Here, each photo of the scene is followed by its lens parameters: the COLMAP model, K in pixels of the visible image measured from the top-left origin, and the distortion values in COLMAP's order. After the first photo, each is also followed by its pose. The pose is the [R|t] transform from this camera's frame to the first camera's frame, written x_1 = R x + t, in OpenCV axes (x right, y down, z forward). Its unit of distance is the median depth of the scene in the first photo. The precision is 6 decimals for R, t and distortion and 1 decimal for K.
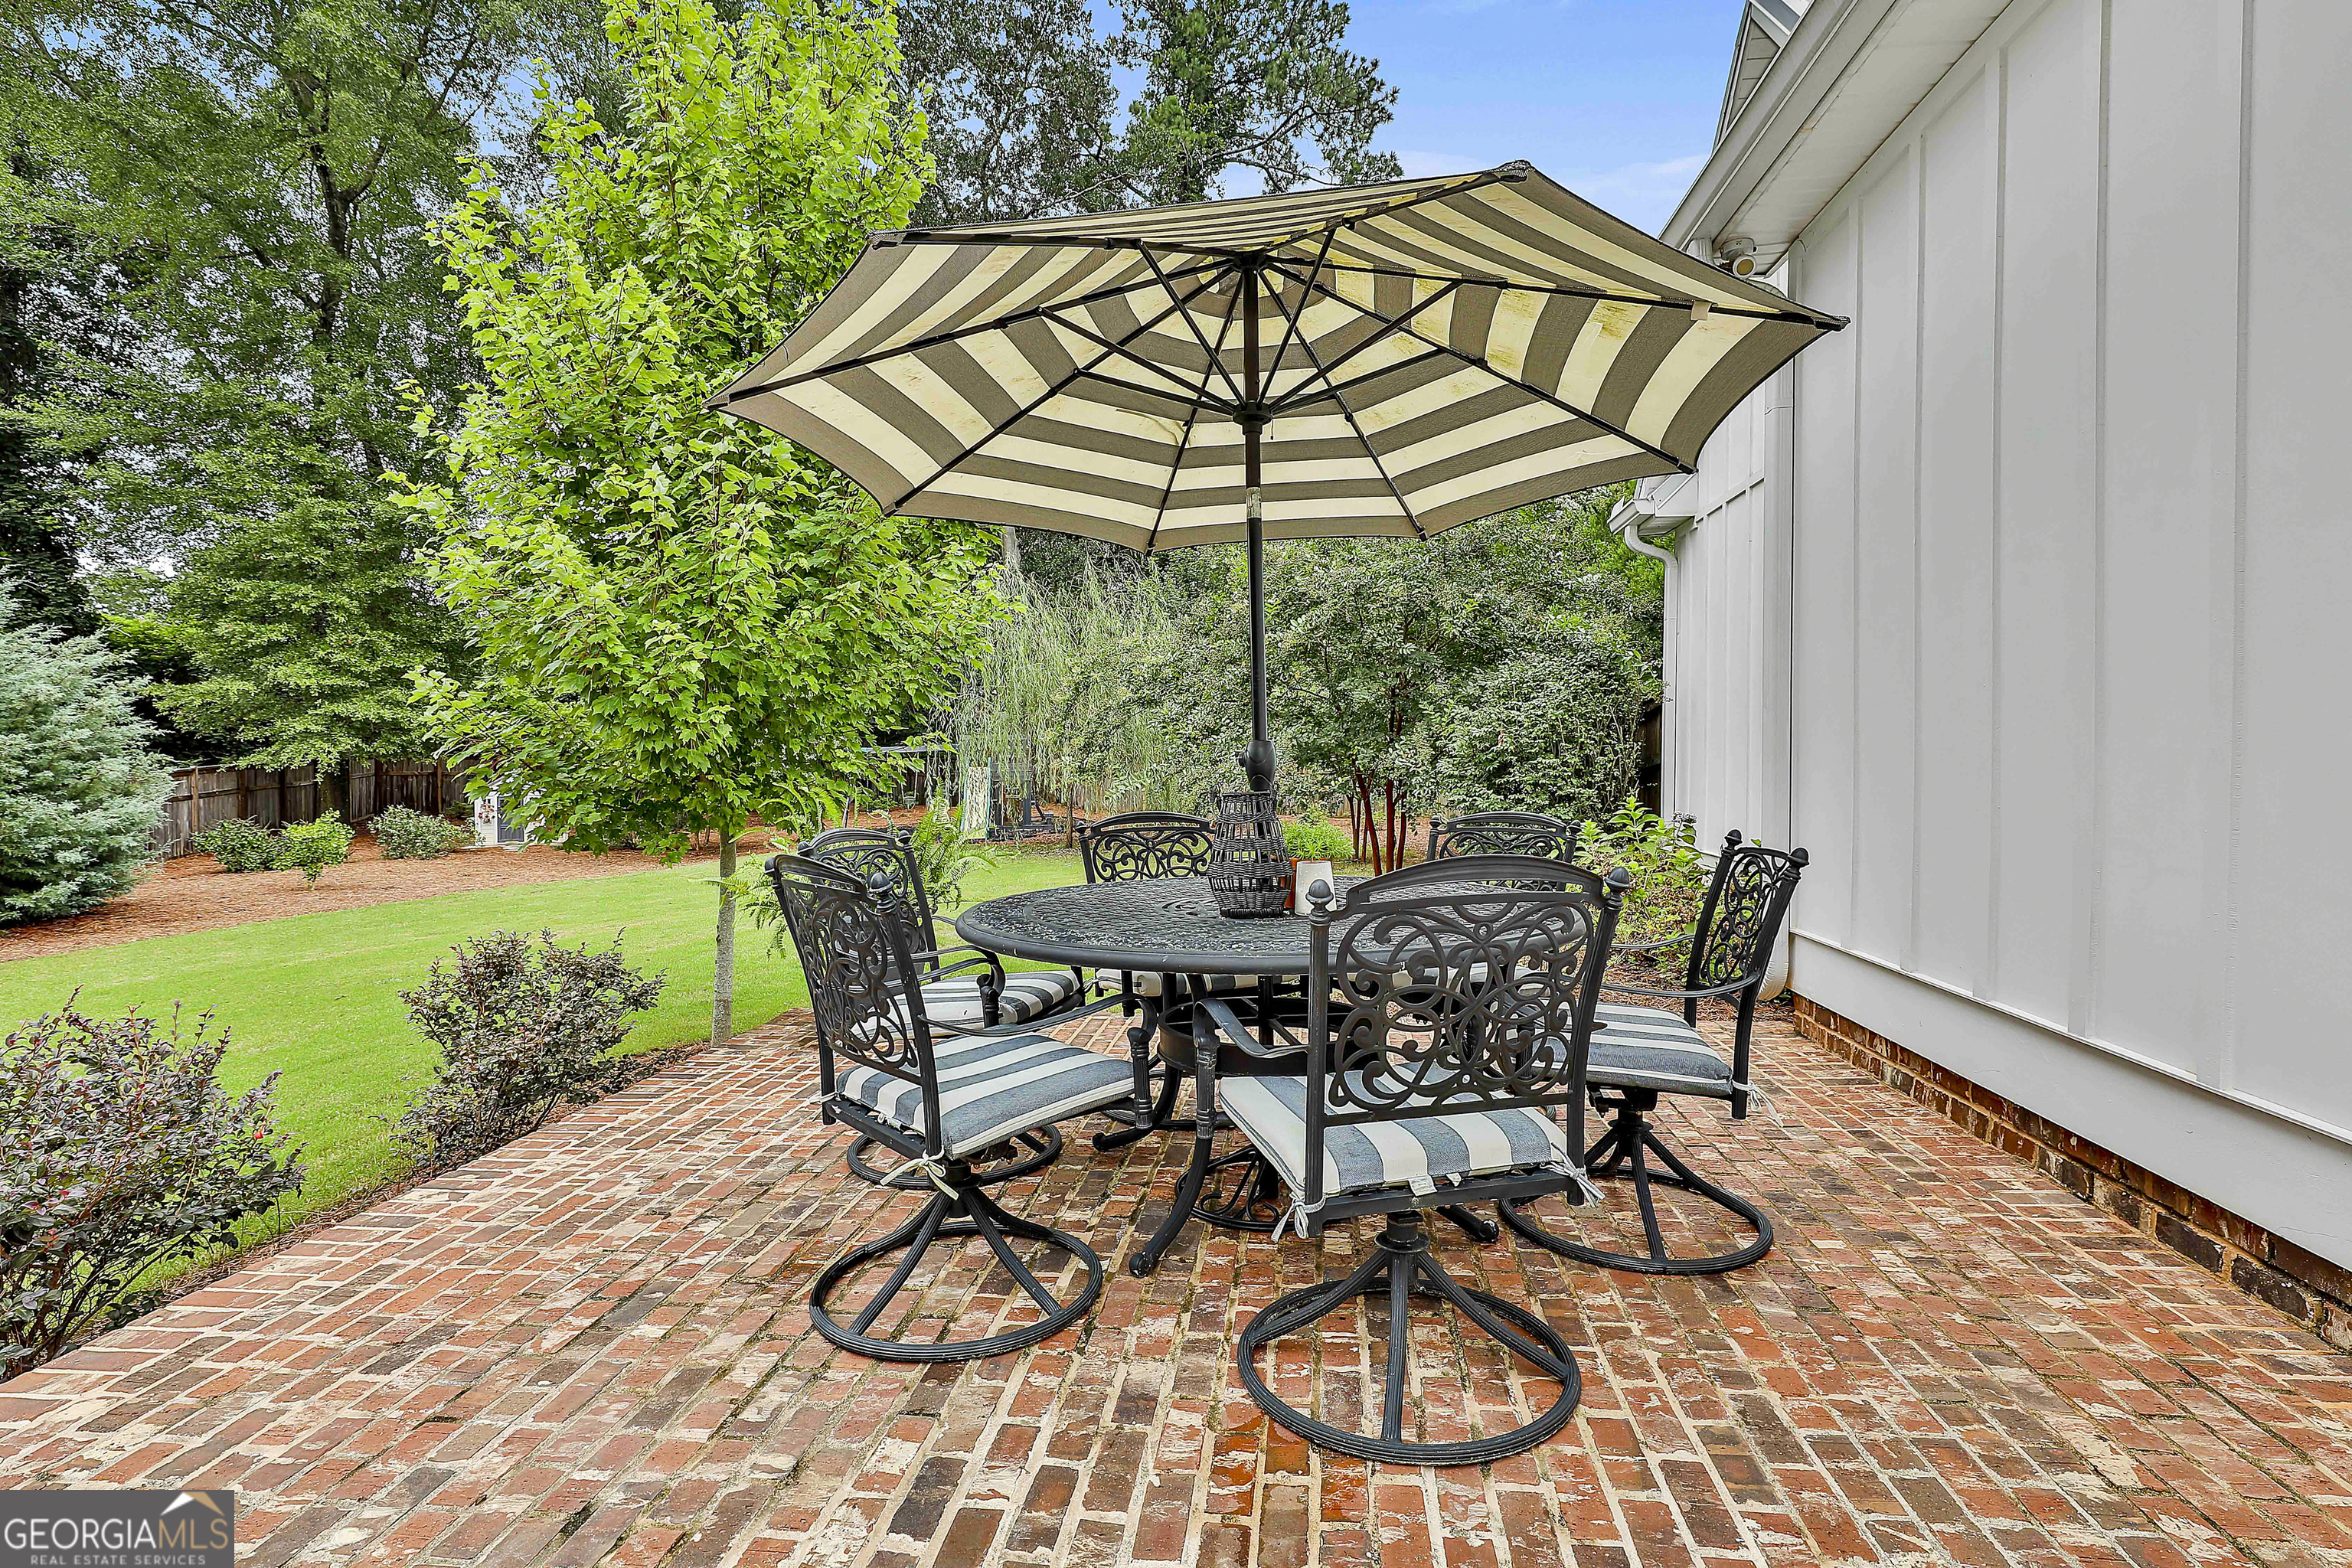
lens RADIAL K [[1128.3, 0, 1182.3], [0, 1128.3, 777.6], [0, 0, 1]] dist [0.000819, -0.000025]
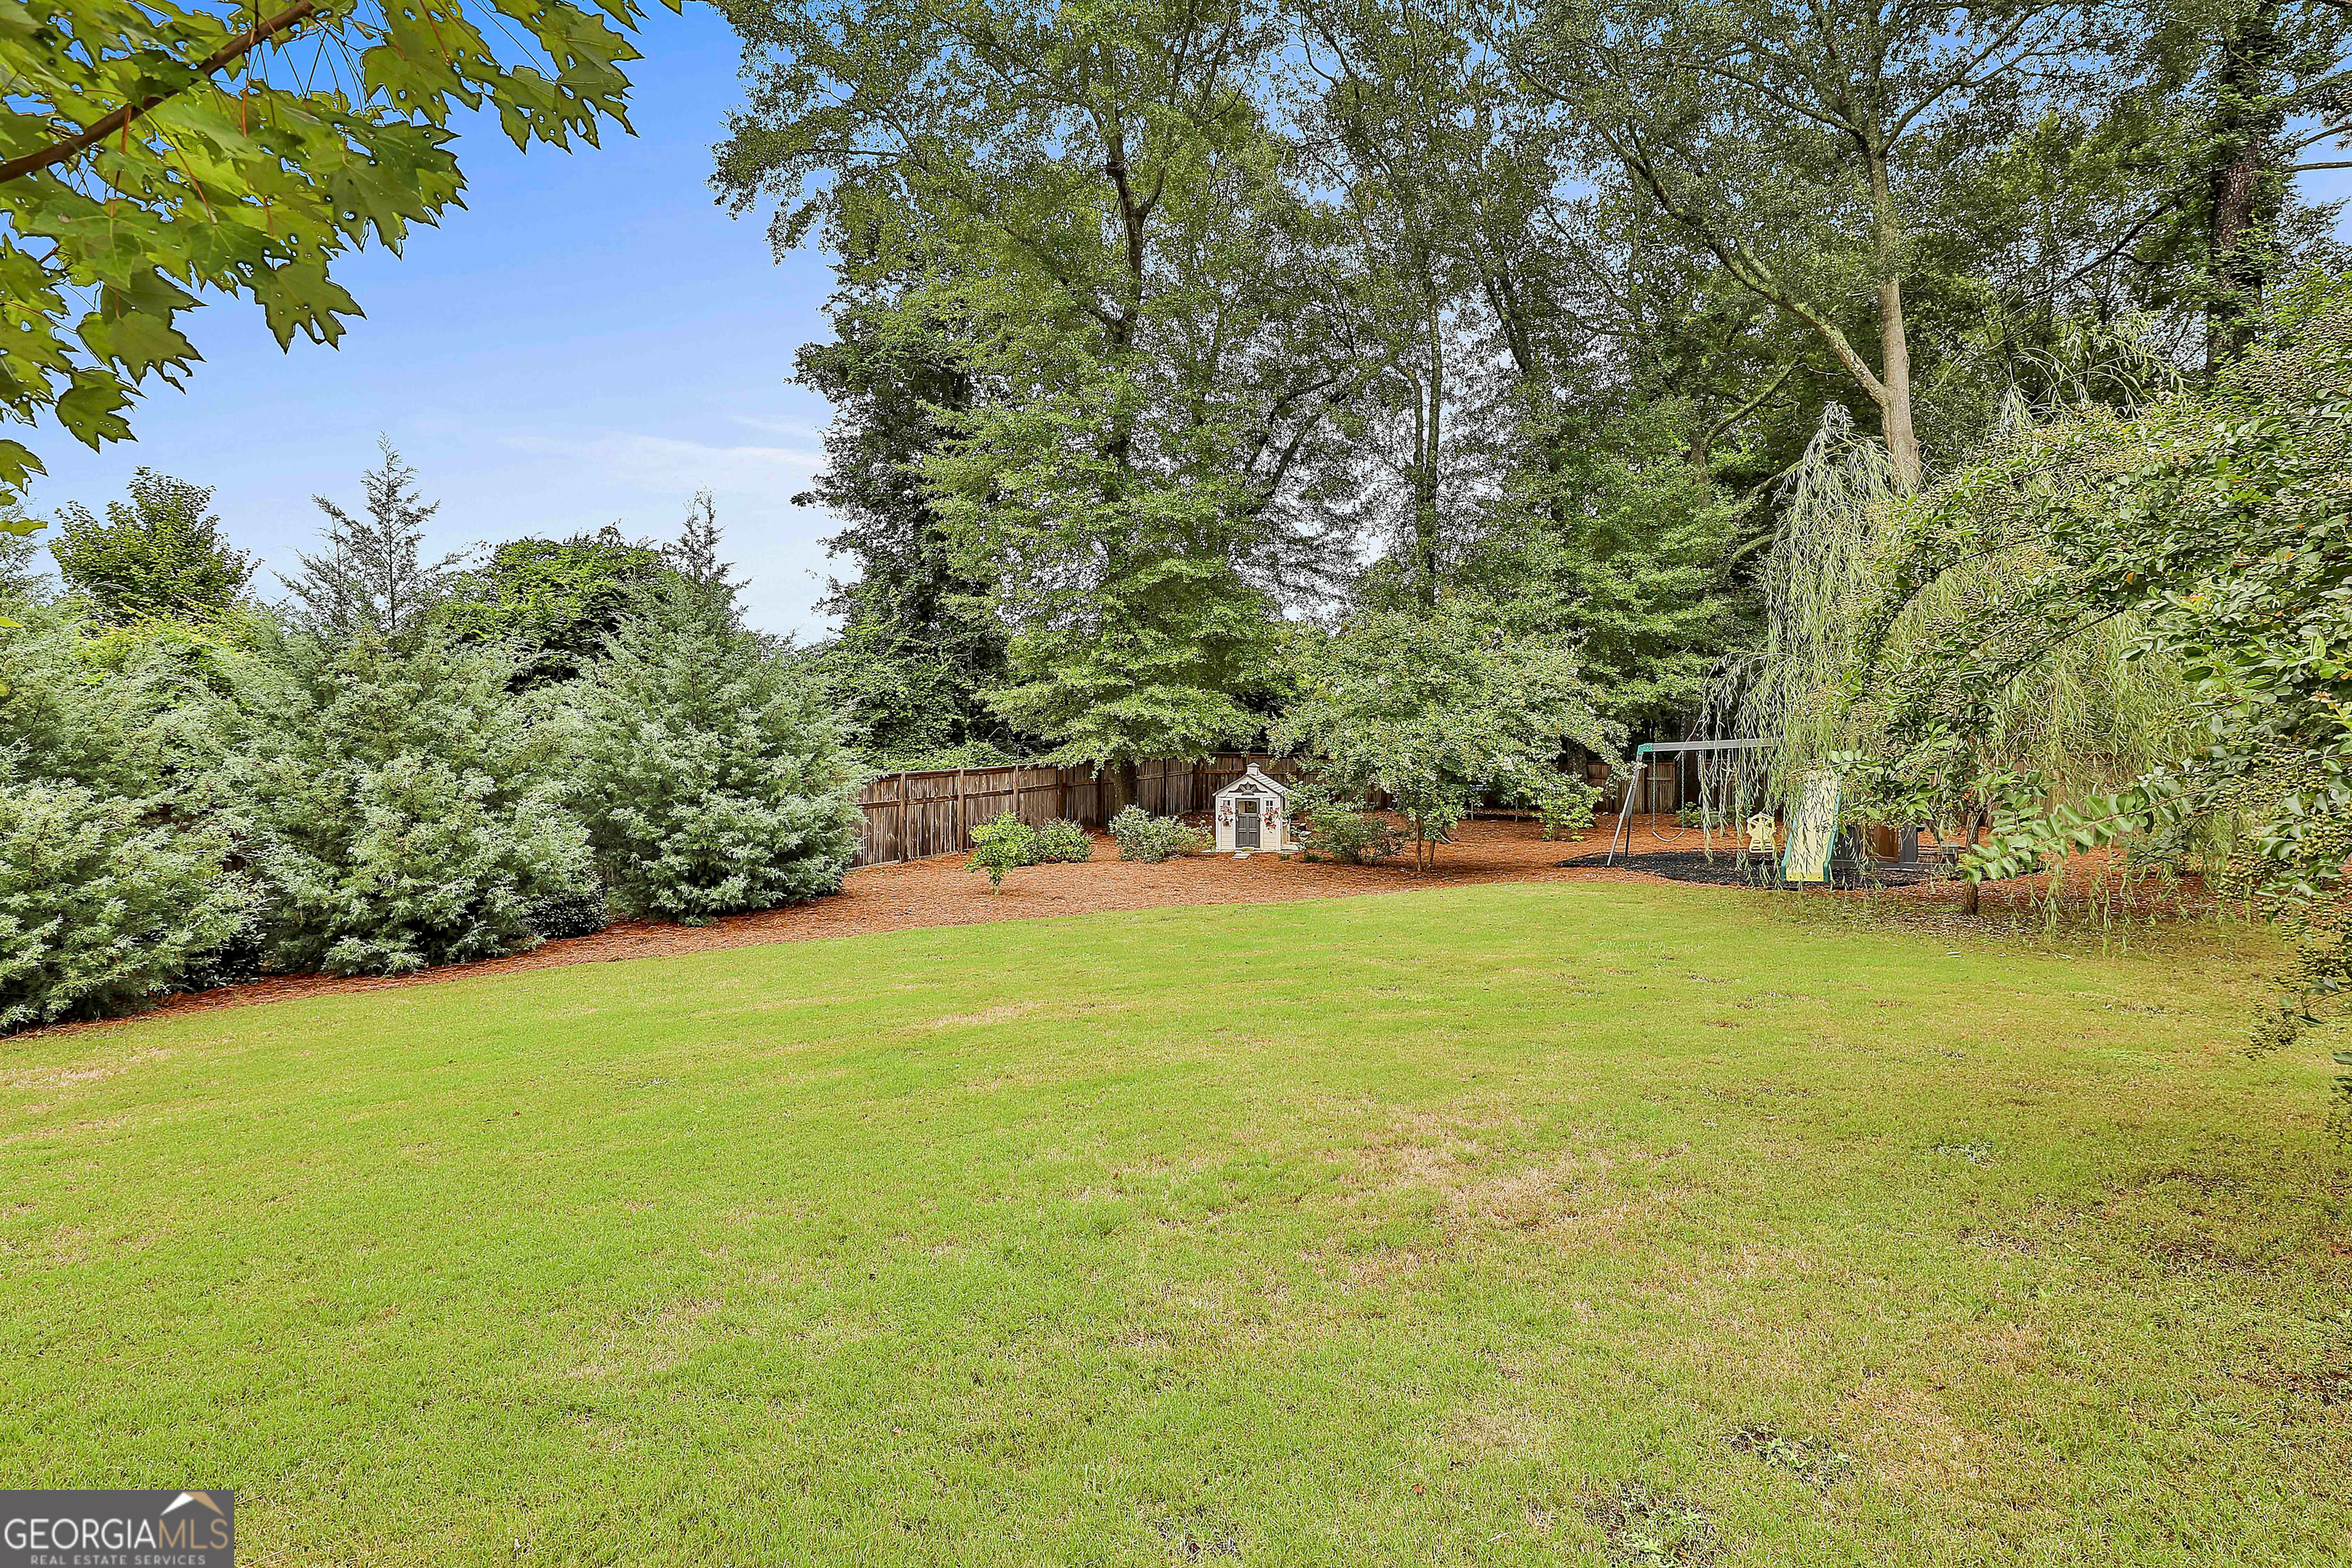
lens RADIAL K [[1128.3, 0, 1182.3], [0, 1128.3, 777.6], [0, 0, 1]] dist [0.000819, -0.000025]
pose [[0.731626, 0.013191, -0.681579, -0.003680], [-0.013162, 0.999900, 0.005223, -0.004242], [0.681579, 0.005149, 0.731726, 0.294812]]
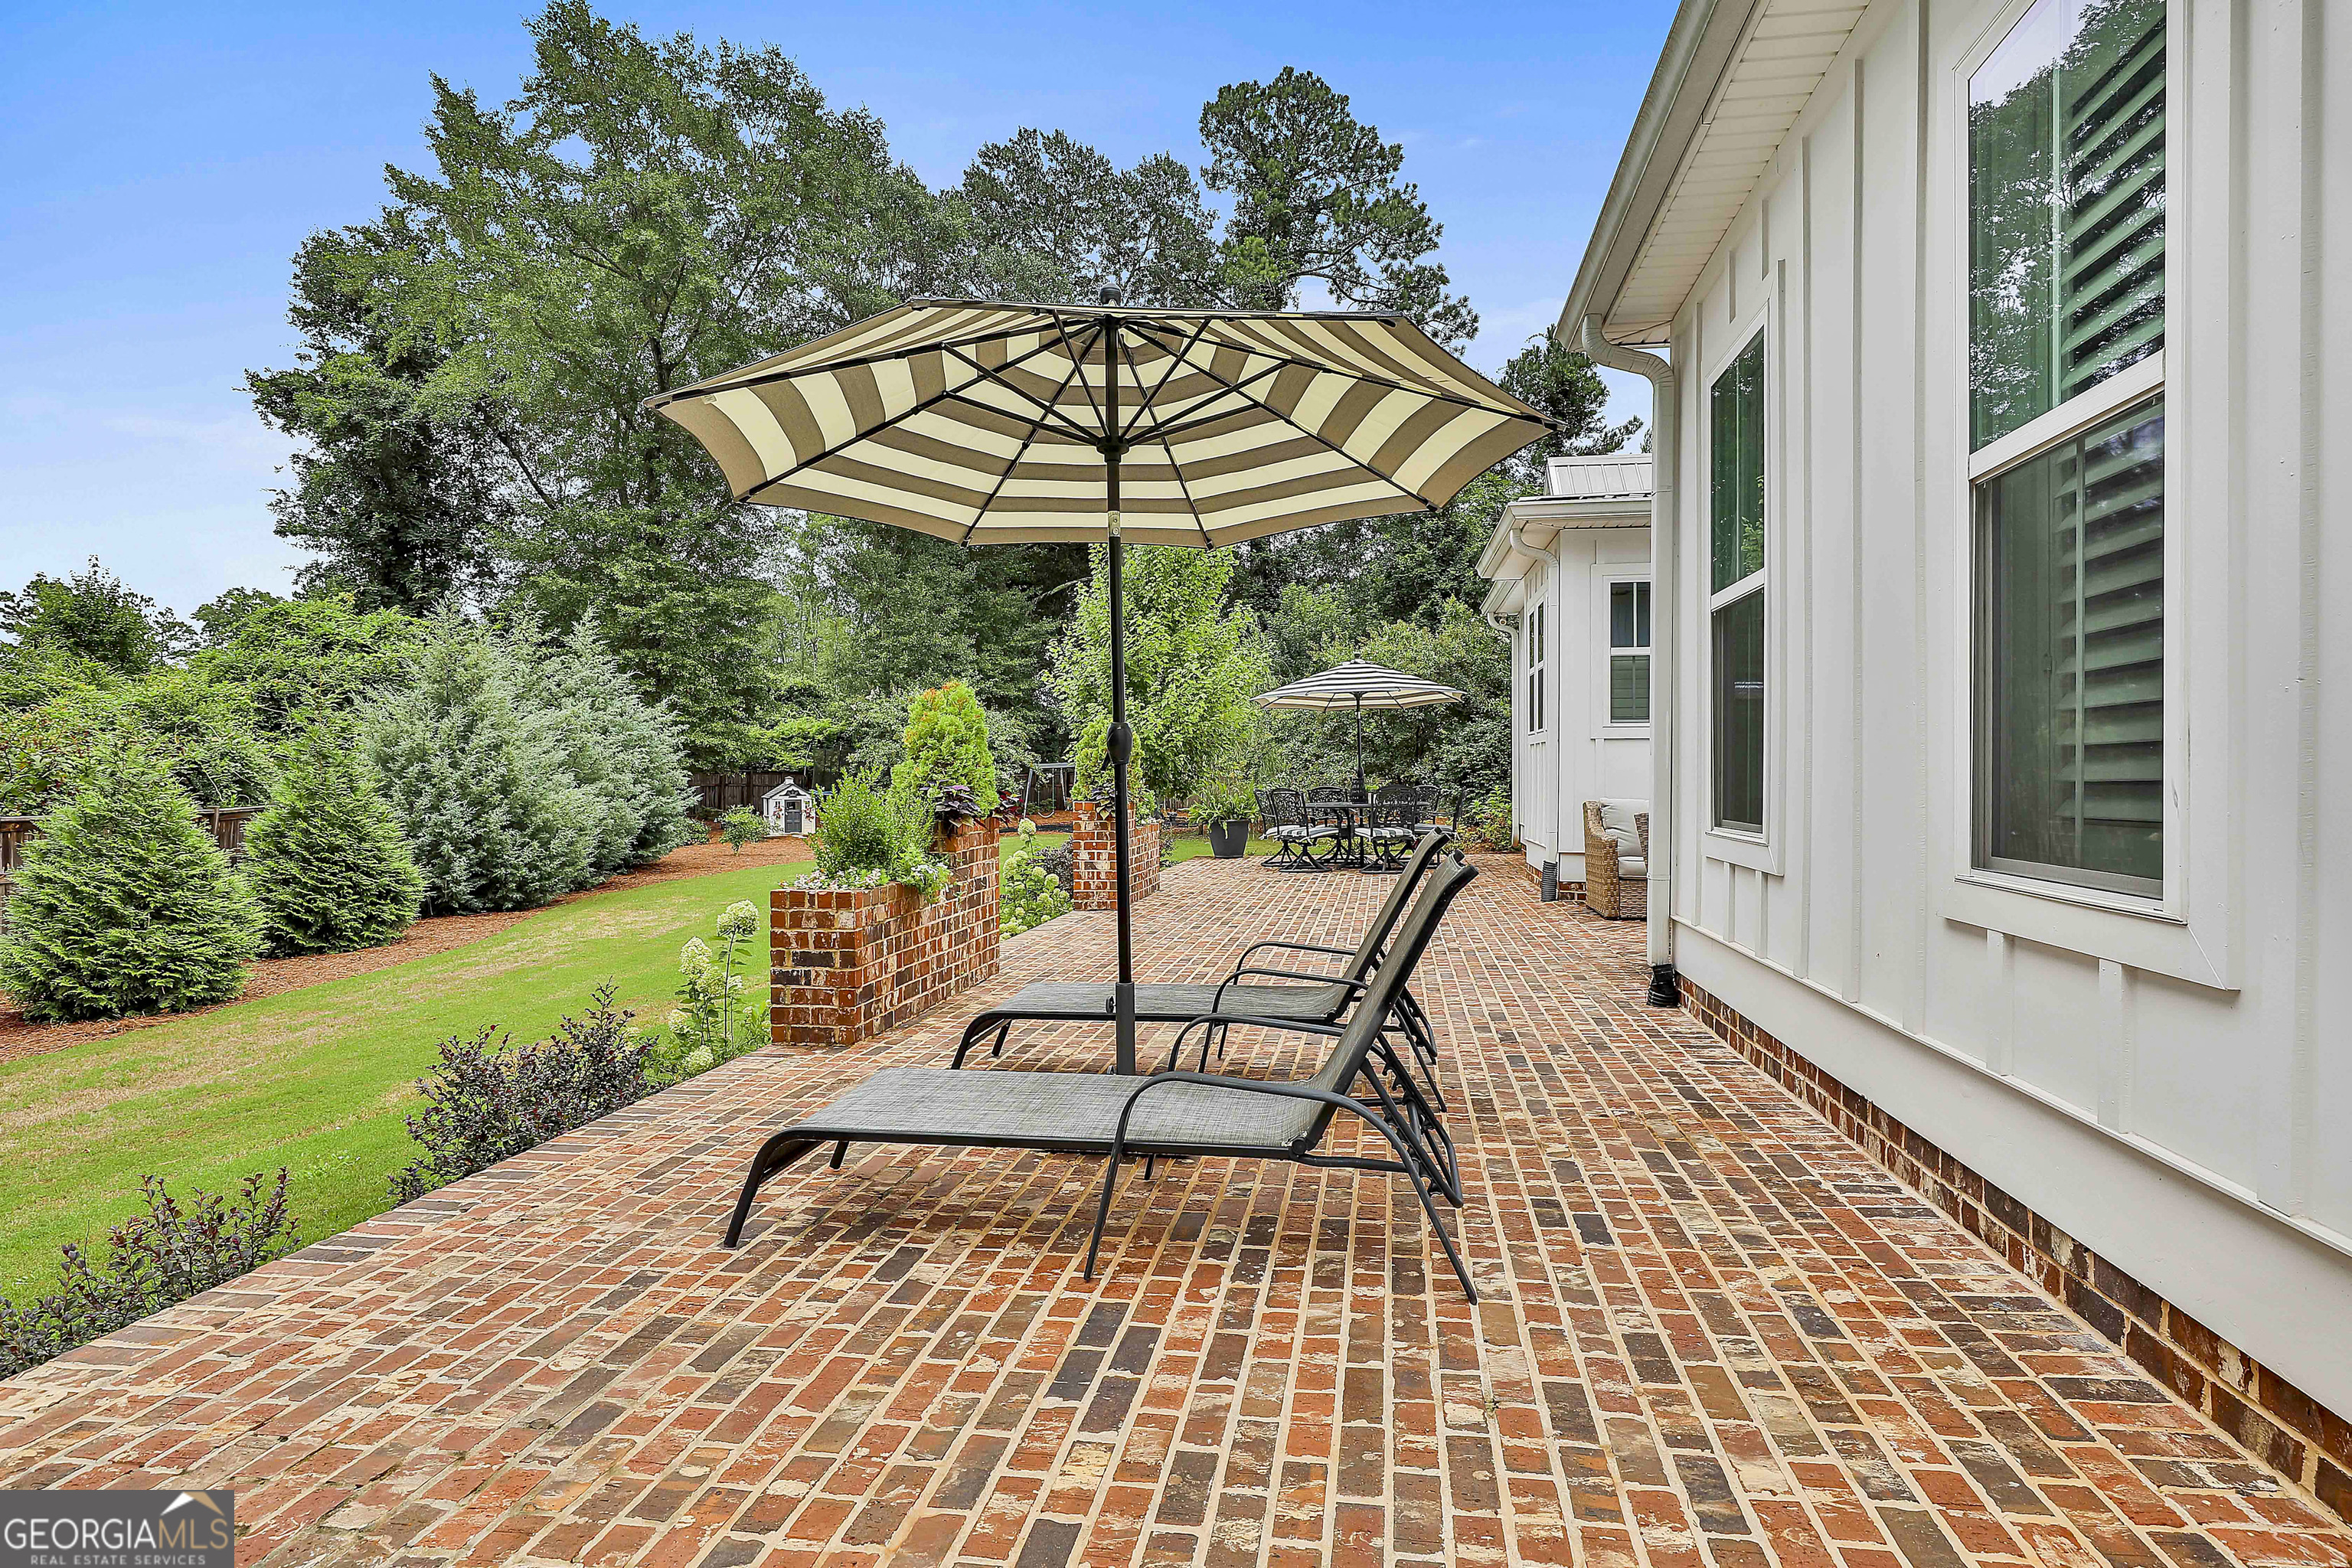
lens RADIAL K [[1222.7, 0, 1168.0], [0, 1222.7, 763.8], [0, 0, 1]] dist [-0.000387, 0.000453]
pose [[0.998395, -0.008453, -0.055994, -0.054128], [0.006710, 0.999489, -0.031253, 0.023869], [0.056230, 0.030827, 0.997942, -0.477913]]
